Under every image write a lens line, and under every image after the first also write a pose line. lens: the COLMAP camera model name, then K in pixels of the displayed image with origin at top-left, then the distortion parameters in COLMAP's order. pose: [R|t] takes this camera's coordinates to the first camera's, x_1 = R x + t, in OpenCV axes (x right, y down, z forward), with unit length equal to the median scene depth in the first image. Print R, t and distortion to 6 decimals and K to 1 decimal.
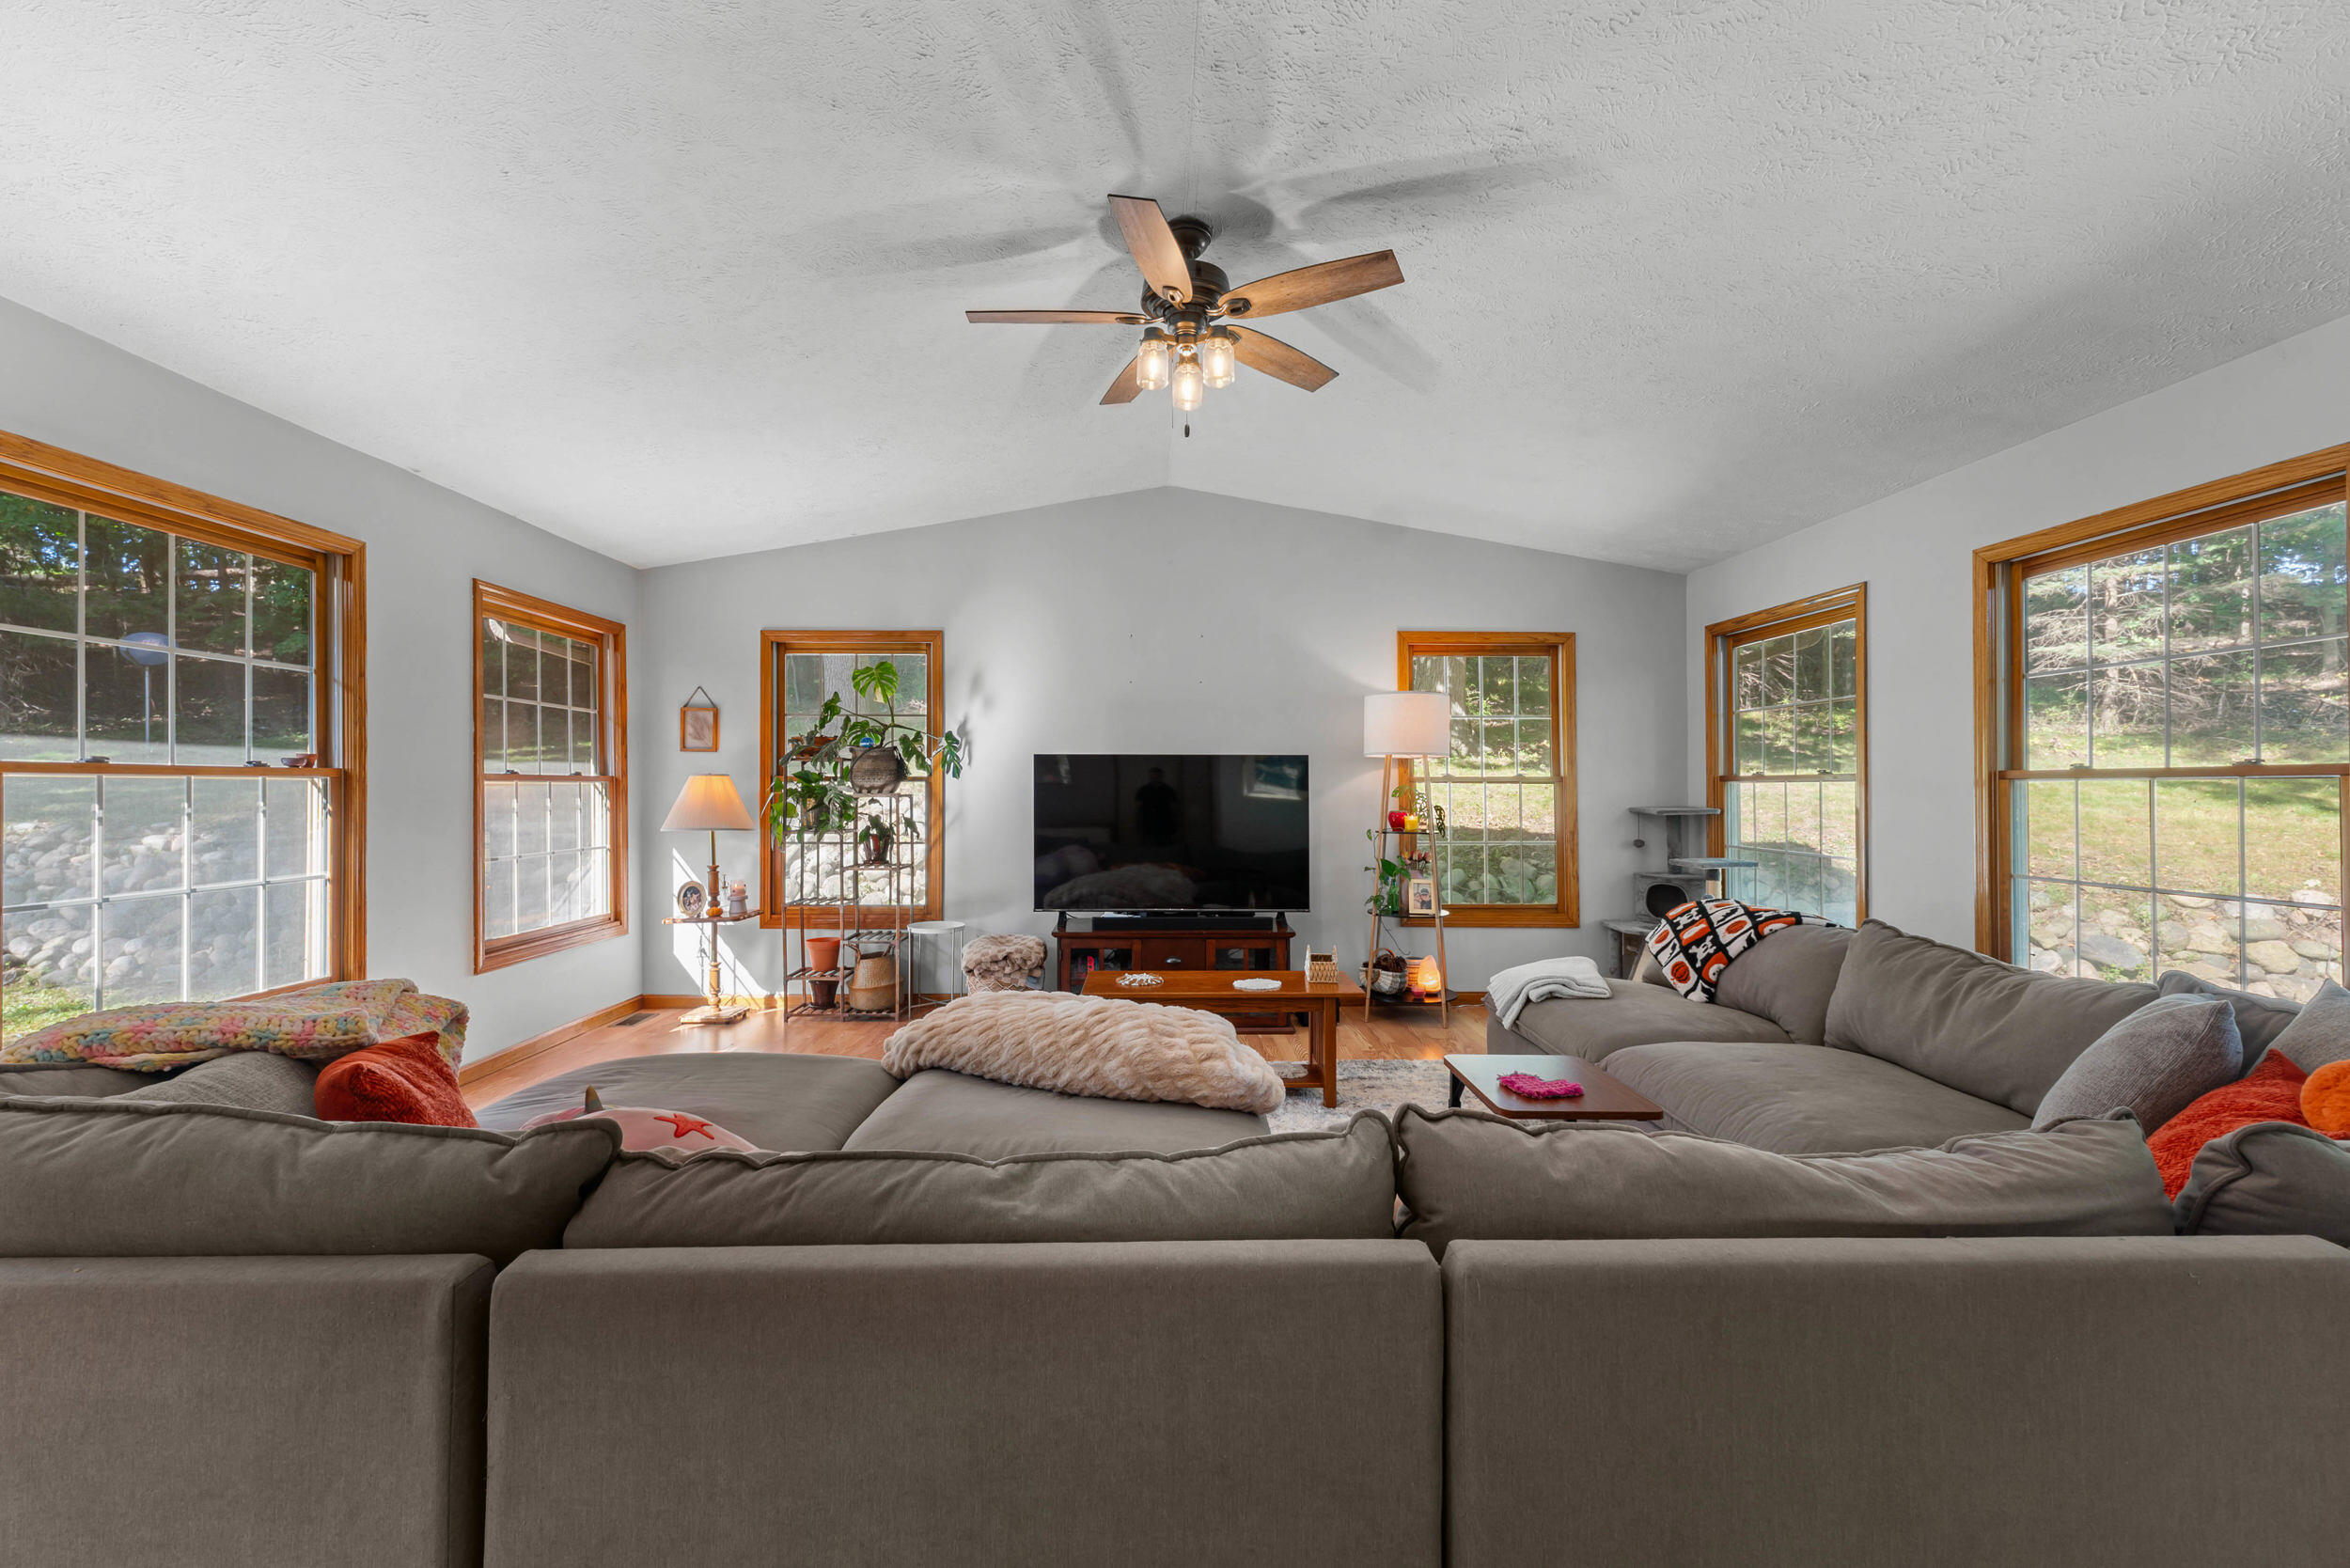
lens RADIAL K [[1019.1, 0, 1175.0], [0, 1019.1, 784.0], [0, 0, 1]] dist [0.002233, 0.000203]
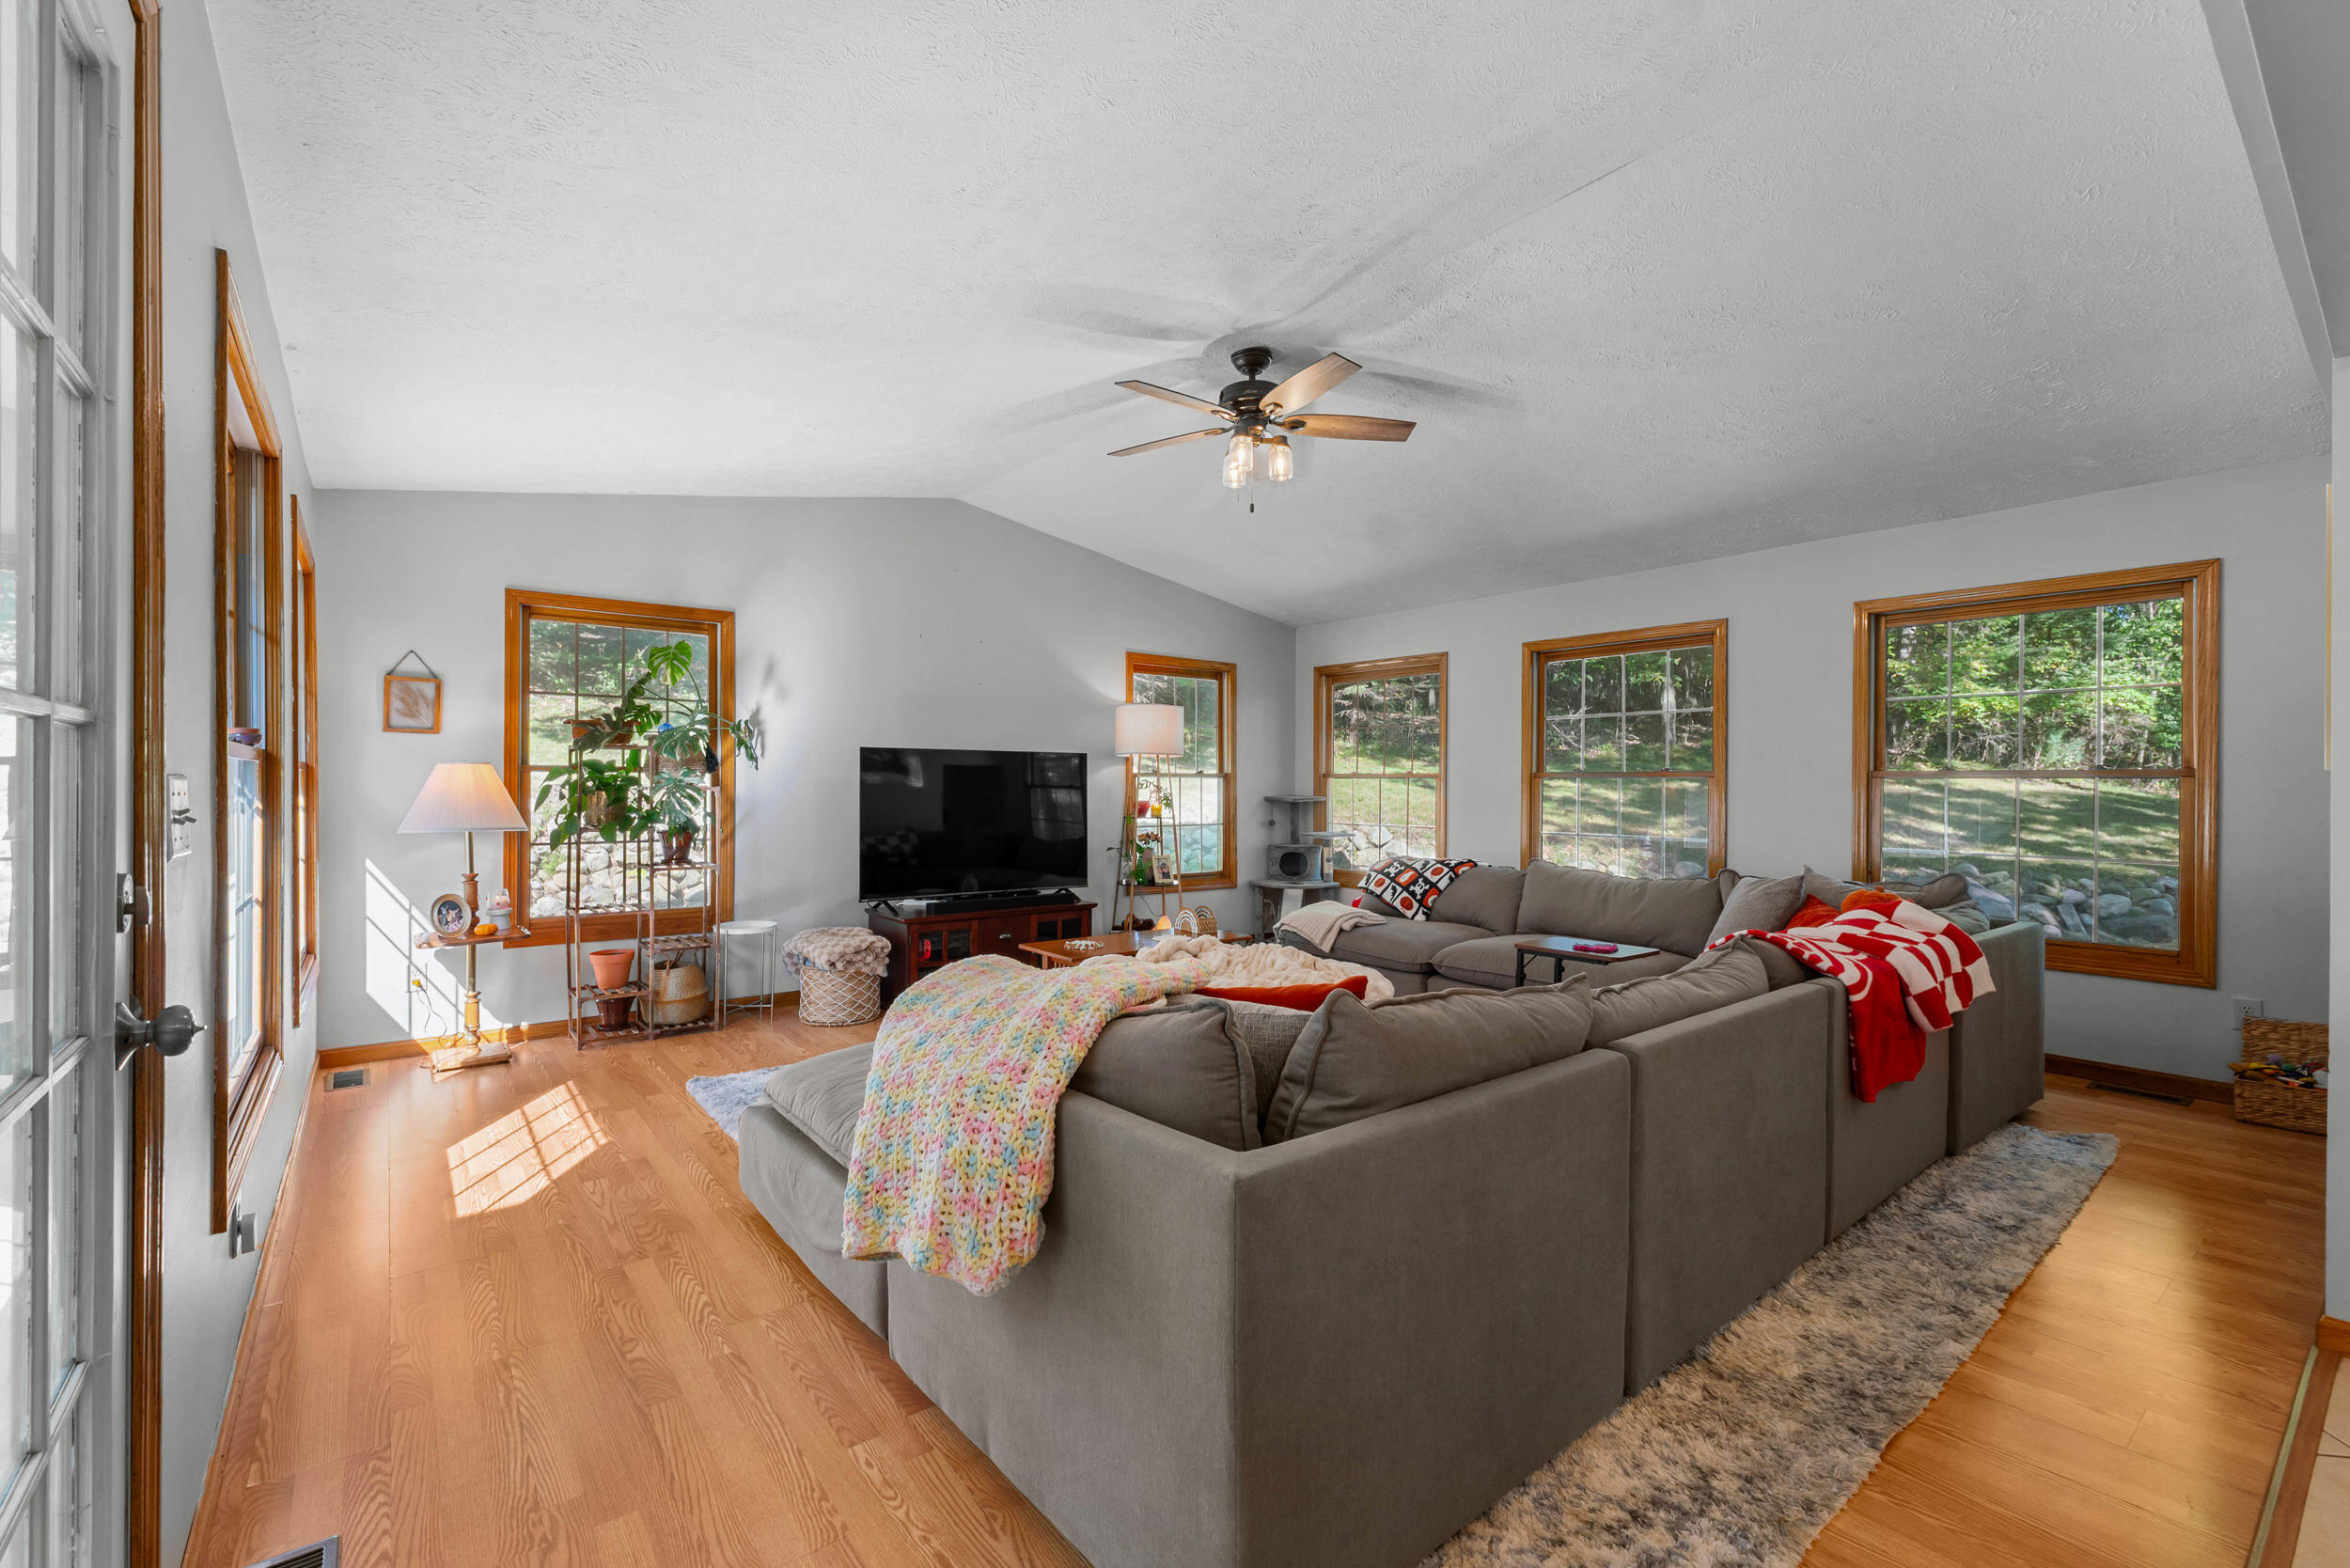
lens RADIAL K [[1019.4, 0, 1167.2], [0, 1019.4, 800.1], [0, 0, 1]] dist [-0.001929, -0.000088]
pose [[0.788848, -0.007898, 0.614537, -0.504146], [-0.005994, 0.999771, 0.020542, 0.000900], [-0.614559, -0.019888, 0.788620, 0.016413]]
